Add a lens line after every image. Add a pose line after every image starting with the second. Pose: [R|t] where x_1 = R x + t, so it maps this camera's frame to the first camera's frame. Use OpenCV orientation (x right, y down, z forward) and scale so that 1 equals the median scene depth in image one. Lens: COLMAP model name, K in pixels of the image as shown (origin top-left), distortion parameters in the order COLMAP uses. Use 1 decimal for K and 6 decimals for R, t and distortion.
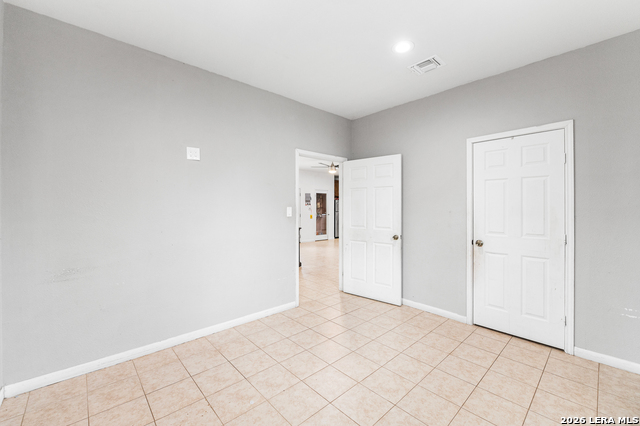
lens RADIAL K [[261.1, 0, 311.1], [0, 261.1, 209.8], [0, 0, 1]] dist [-0.011953, -0.000050]
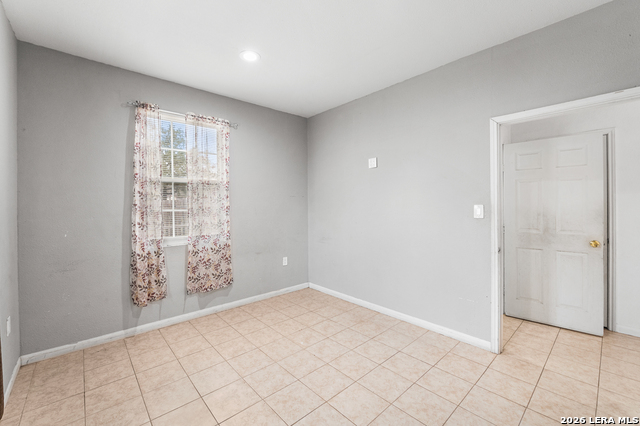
lens RADIAL K [[264.1, 0, 322.4], [0, 264.1, 205.6], [0, 0, 1]] dist [0.000342, 0.000028]
pose [[0.021944, 0.003340, -0.999754, 1.167981], [-0.001863, 0.999993, 0.003300, -0.016961], [0.999757, 0.001790, 0.021950, 1.029298]]
